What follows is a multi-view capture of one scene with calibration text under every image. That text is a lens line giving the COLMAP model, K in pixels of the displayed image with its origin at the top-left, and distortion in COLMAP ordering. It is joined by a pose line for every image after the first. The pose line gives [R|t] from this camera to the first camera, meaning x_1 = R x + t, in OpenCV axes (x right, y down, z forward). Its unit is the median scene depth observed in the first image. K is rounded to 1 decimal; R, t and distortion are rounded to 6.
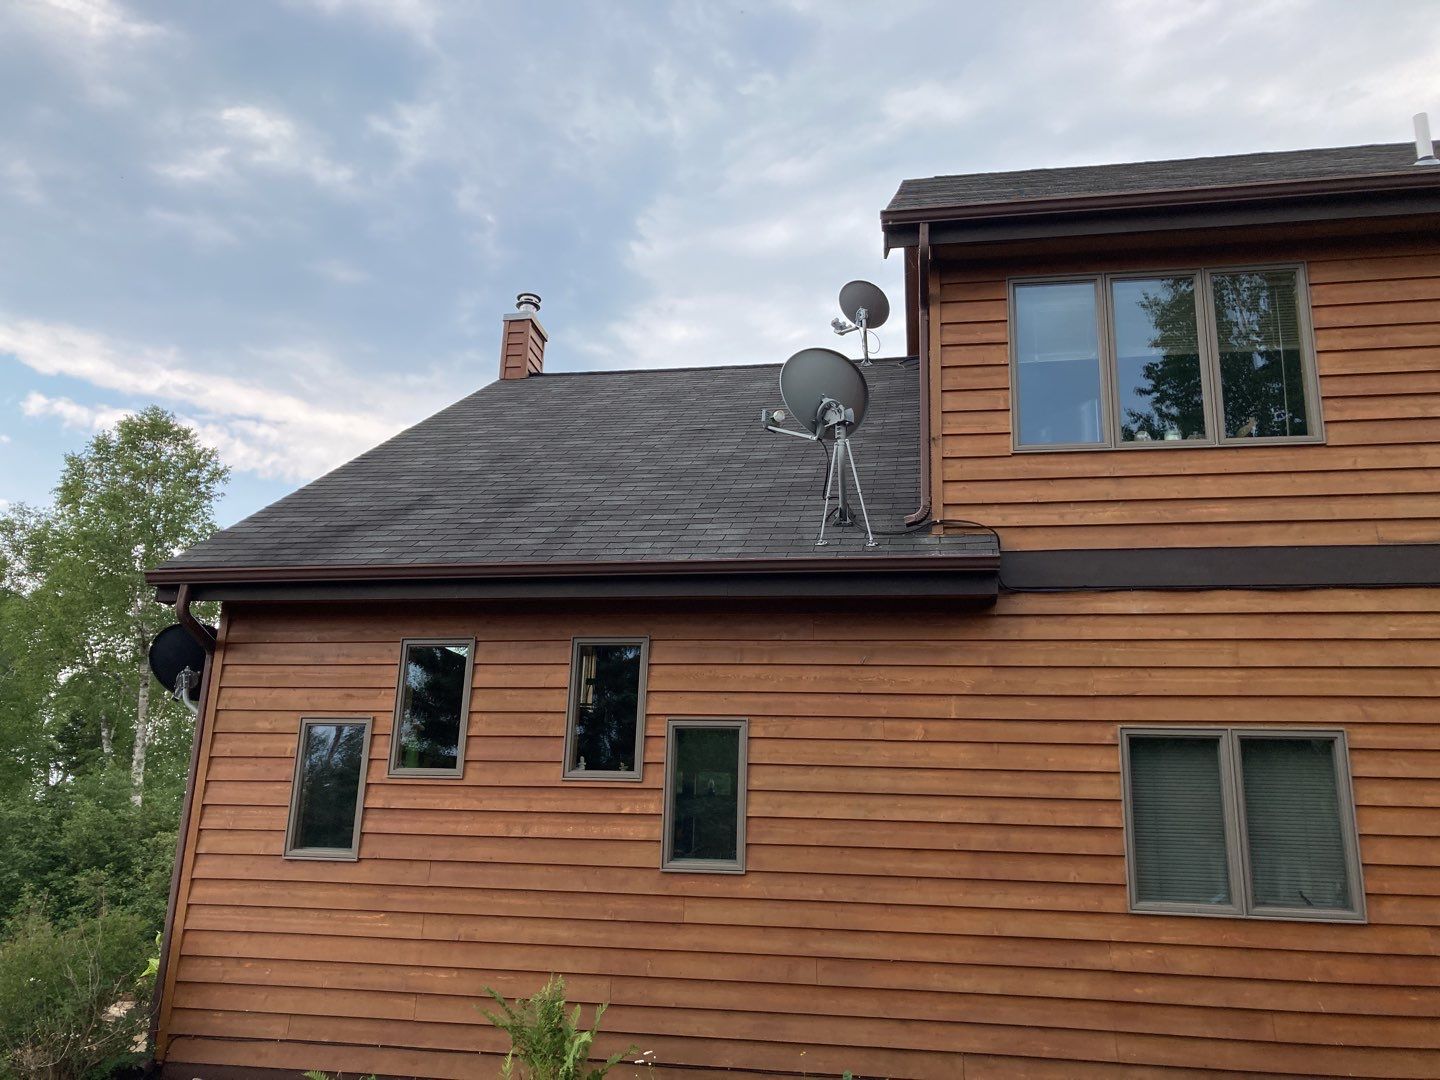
lens RADIAL K [[1307.7, 0, 720.0], [0, 1307.7, 540.0], [0, 0, 1]] dist [0.055355, -0.210103]
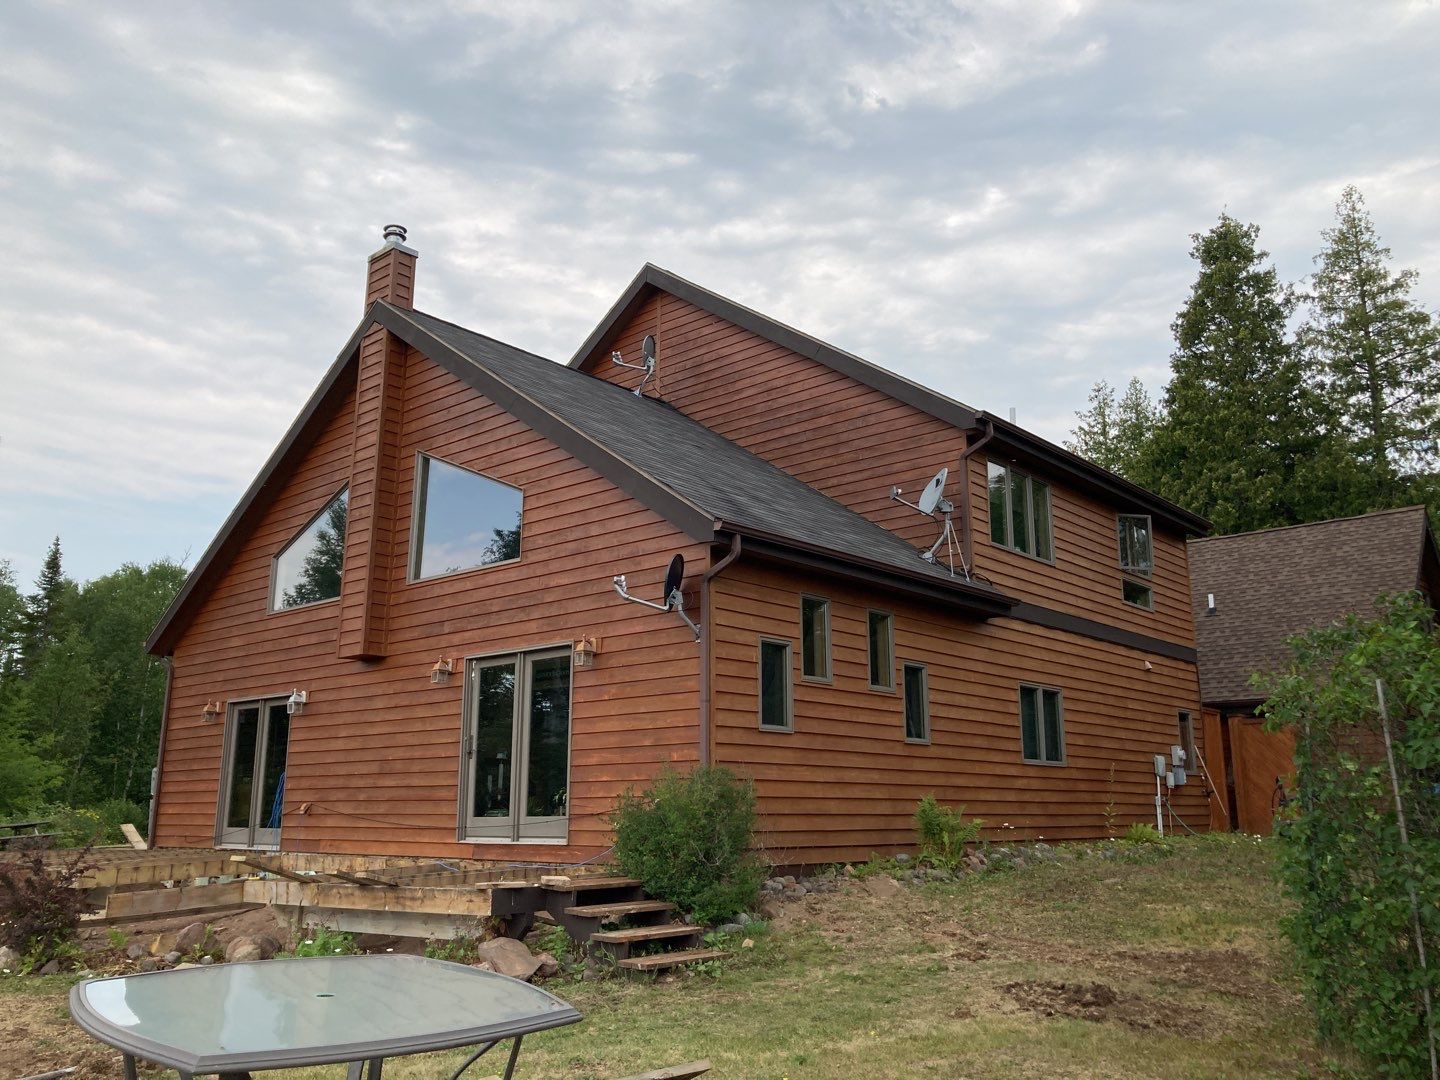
lens RADIAL K [[1161.5, 0, 720.0], [0, 1161.5, 540.0], [0, 0, 1]] dist [0.078141, -0.127947]
pose [[0.510957, 0.155779, 0.845373, -1.566777], [-0.229712, 0.972422, -0.040350, 0.098789], [-0.828345, -0.173575, 0.532650, 0.383226]]
